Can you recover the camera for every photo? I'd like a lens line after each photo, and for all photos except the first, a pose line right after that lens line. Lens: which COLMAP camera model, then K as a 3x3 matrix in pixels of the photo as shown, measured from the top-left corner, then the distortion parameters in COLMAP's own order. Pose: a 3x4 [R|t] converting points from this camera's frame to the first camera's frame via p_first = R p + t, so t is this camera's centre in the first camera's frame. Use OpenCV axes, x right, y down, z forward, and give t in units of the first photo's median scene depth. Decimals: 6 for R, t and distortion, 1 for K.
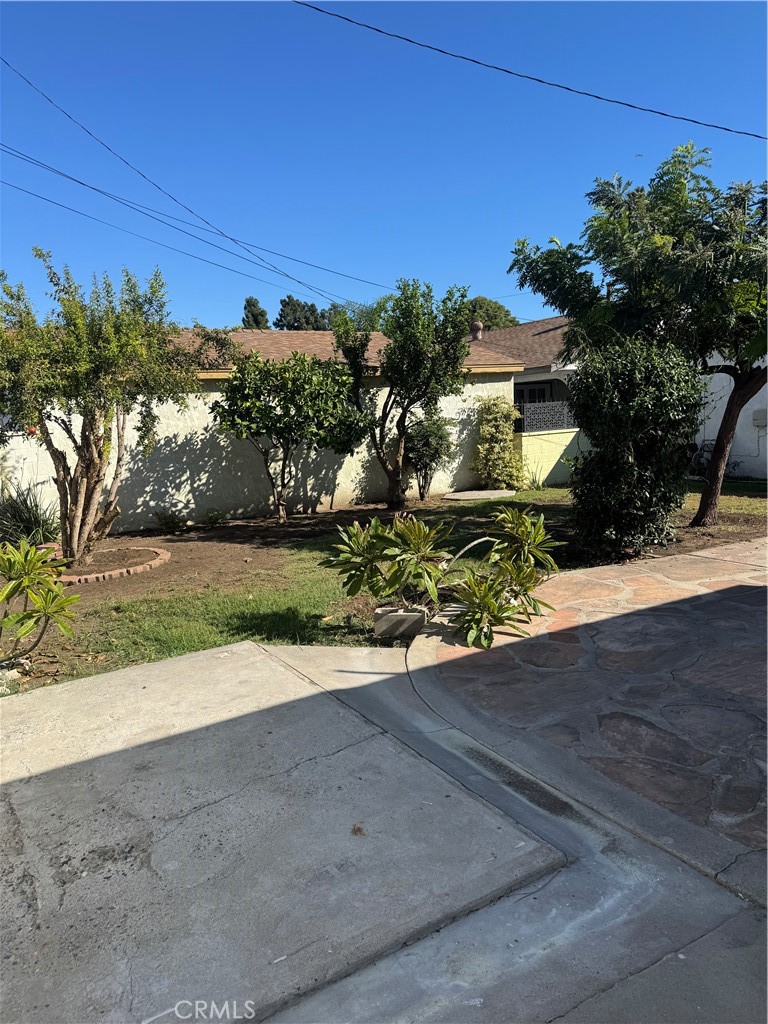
lens RADIAL K [[719.0, 0, 352.6], [0, 719.0, 515.7], [0, 0, 1]] dist [0.005899, -0.074787]
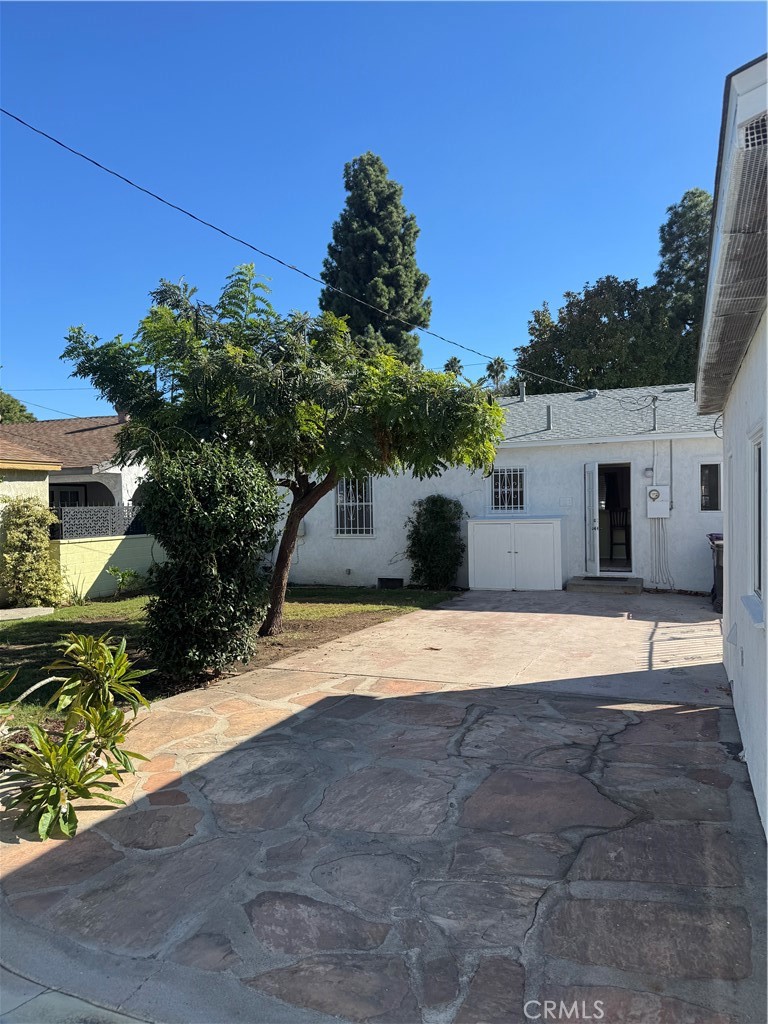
lens RADIAL K [[719.5, 0, 386.7], [0, 719.5, 494.8], [0, 0, 1]] dist [0.048979, -0.054317]
pose [[0.772132, 0.048322, 0.633622, -0.039382], [0.062150, 0.986582, -0.150976, -0.021846], [-0.632415, 0.155953, 0.758769, 0.134562]]
